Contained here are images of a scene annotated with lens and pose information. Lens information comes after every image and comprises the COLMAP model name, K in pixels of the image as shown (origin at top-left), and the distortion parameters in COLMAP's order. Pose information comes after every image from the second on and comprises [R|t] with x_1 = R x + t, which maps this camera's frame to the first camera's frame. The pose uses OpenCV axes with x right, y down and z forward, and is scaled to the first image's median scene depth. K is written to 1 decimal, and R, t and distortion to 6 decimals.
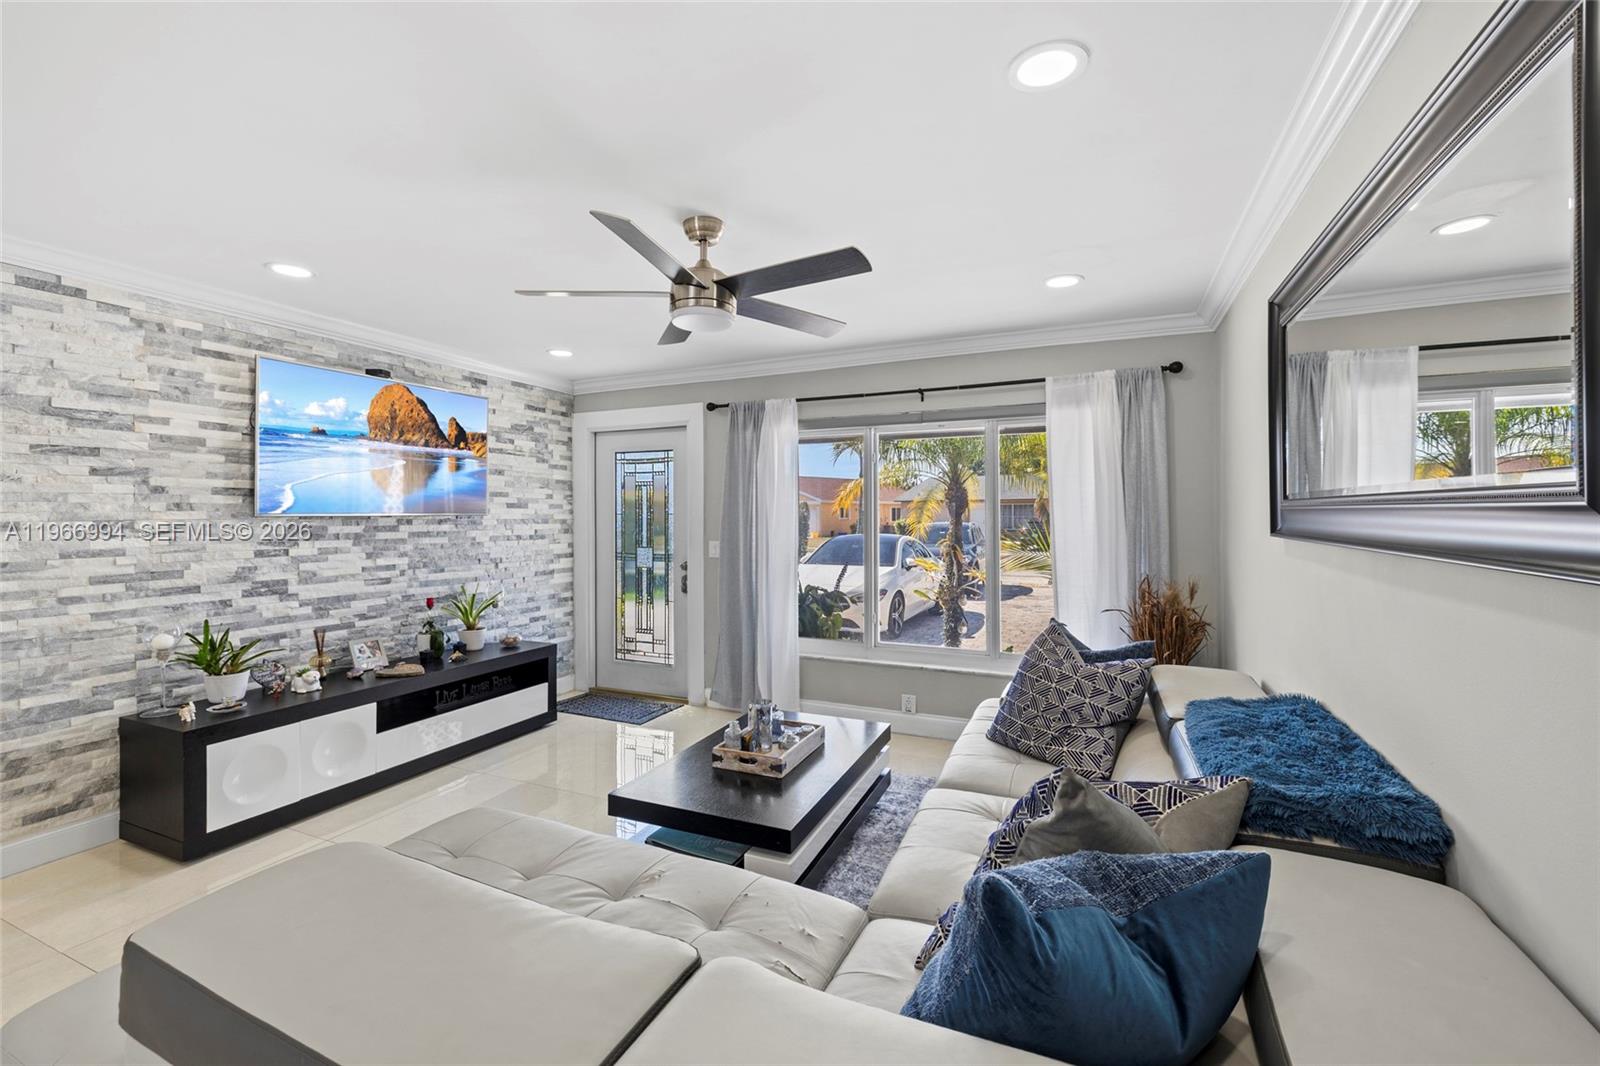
lens RADIAL K [[672.5, 0, 799.1], [0, 672.5, 516.7], [0, 0, 1]] dist [-0.003490, -0.001058]
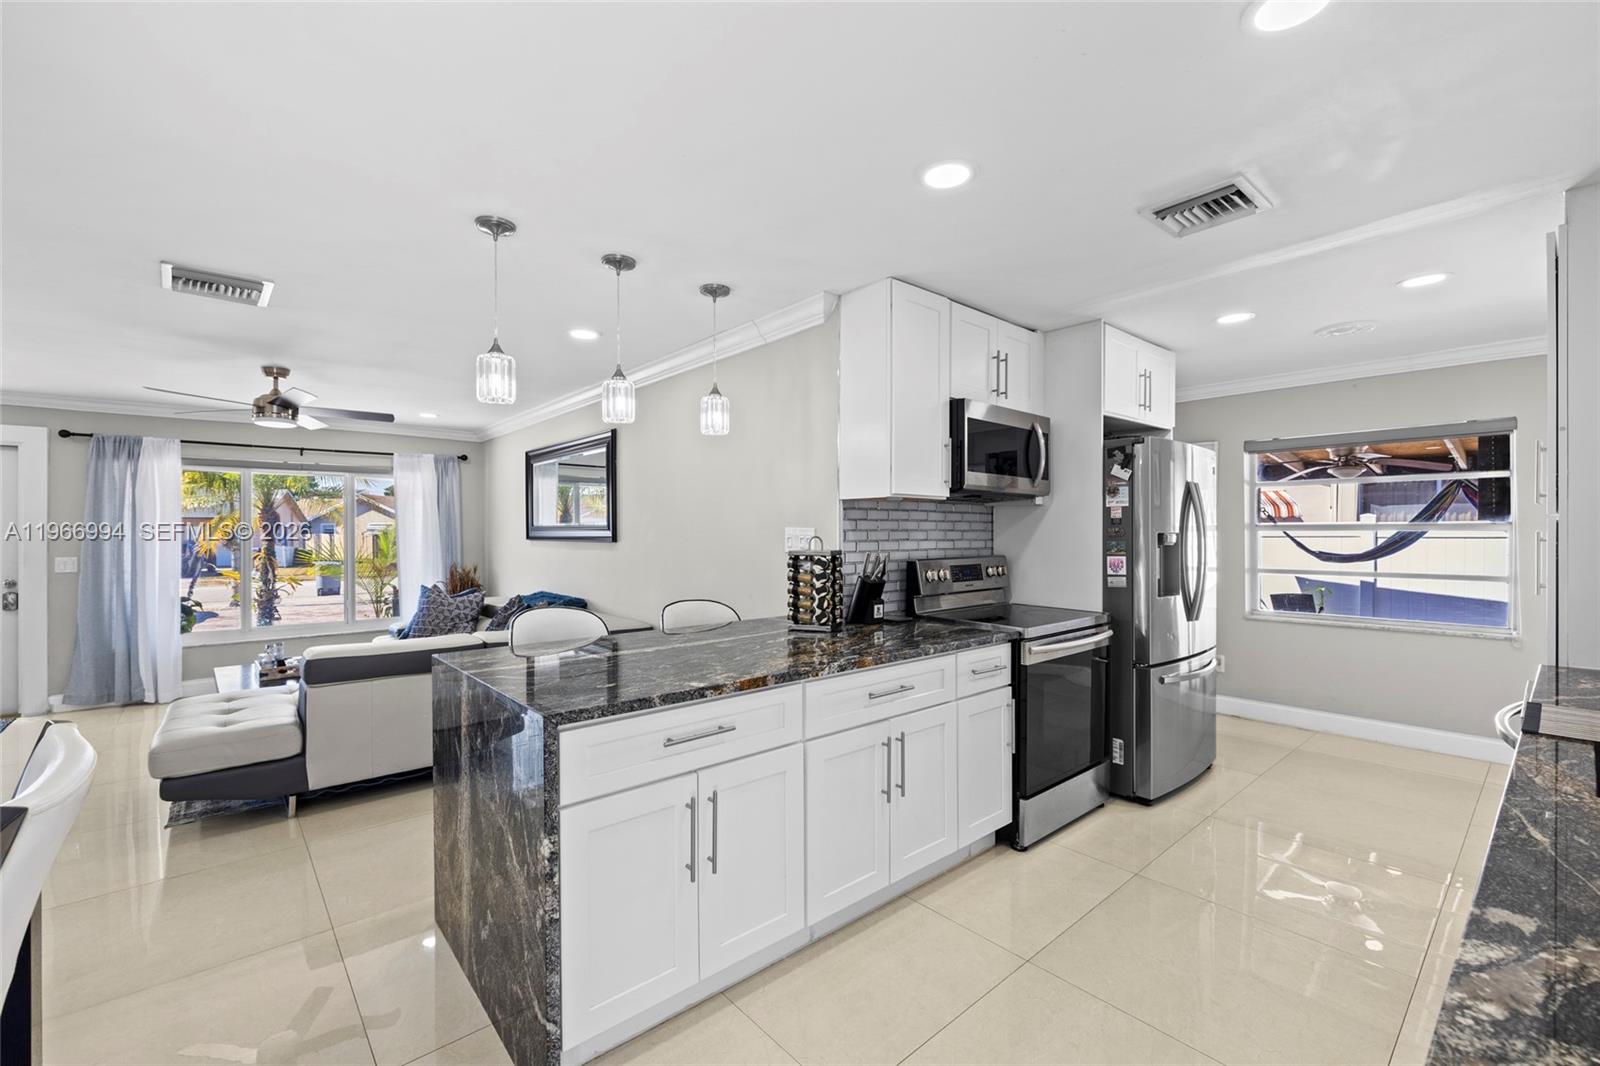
lens RADIAL K [[714.7, 0, 796.3], [0, 714.7, 535.3], [0, 0, 1]] dist [-0.000858, -0.000220]
pose [[0.422329, -0.003303, 0.906436, -0.899874], [0.006726, 0.999977, 0.000510, 0.011120], [-0.906418, 0.005881, 0.422342, -0.744553]]
